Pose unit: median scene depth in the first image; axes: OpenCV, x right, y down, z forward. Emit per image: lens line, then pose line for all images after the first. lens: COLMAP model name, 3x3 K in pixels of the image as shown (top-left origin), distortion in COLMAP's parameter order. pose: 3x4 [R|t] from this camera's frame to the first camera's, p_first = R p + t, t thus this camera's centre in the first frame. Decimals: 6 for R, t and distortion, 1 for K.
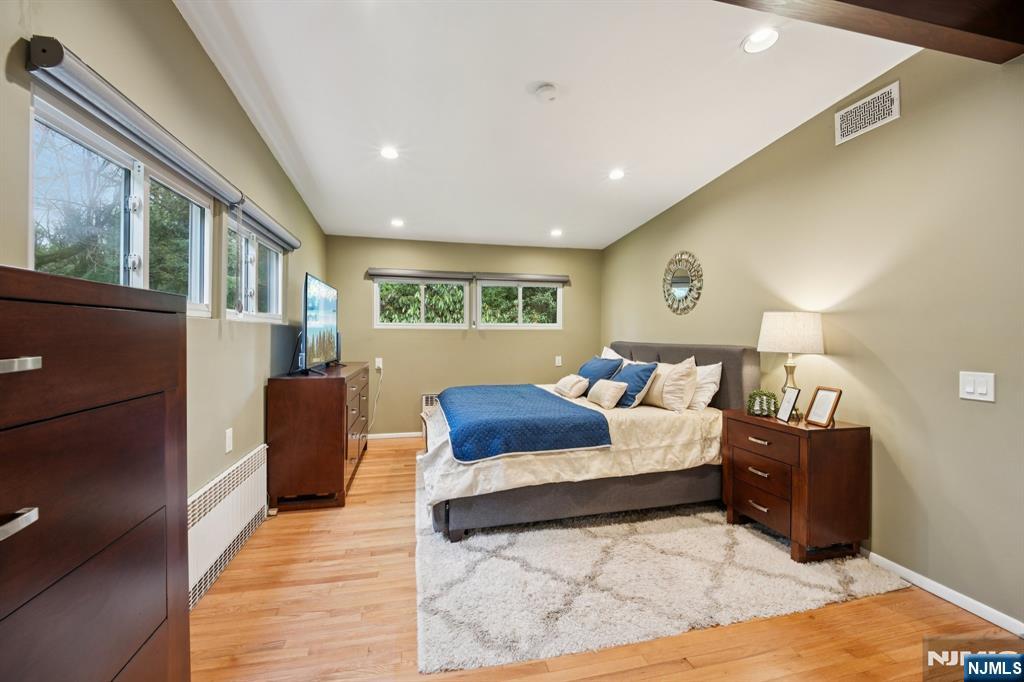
lens RADIAL K [[424.6, 0, 492.2], [0, 424.6, 330.9], [0, 0, 1]] dist [0.003741, -0.006608]
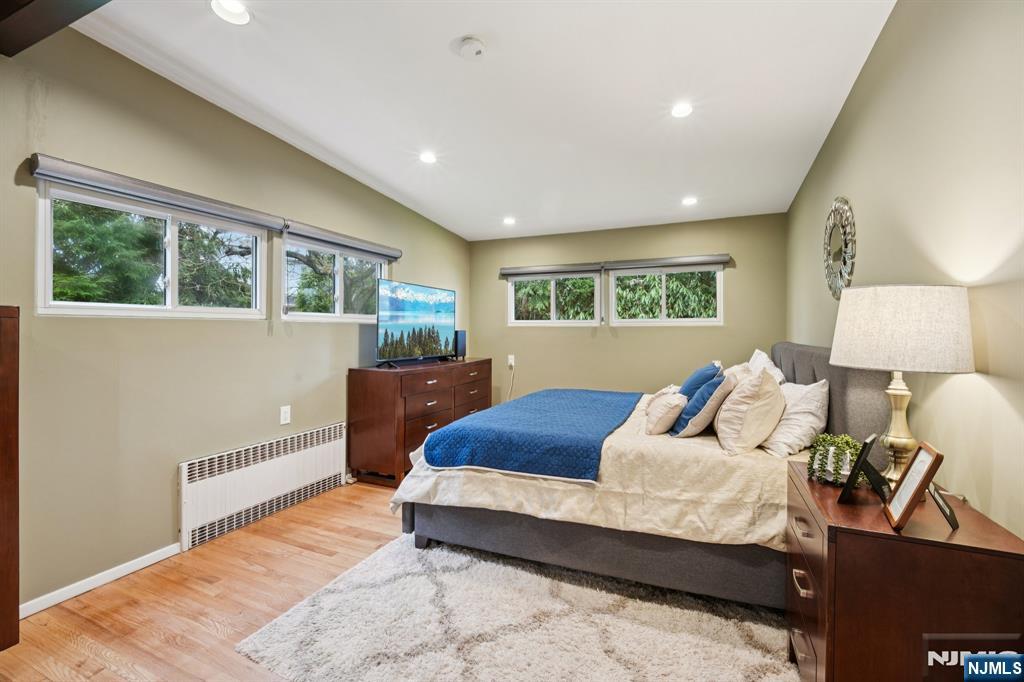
lens RADIAL K [[424.6, 0, 505.0], [0, 424.6, 326.9], [0, 0, 1]] dist [0.003741, -0.006608]
pose [[0.812063, -0.008627, -0.583506, 0.583160], [0.006203, 0.999962, -0.006151, 0.002659], [0.583536, 0.001376, 0.812086, 0.304160]]
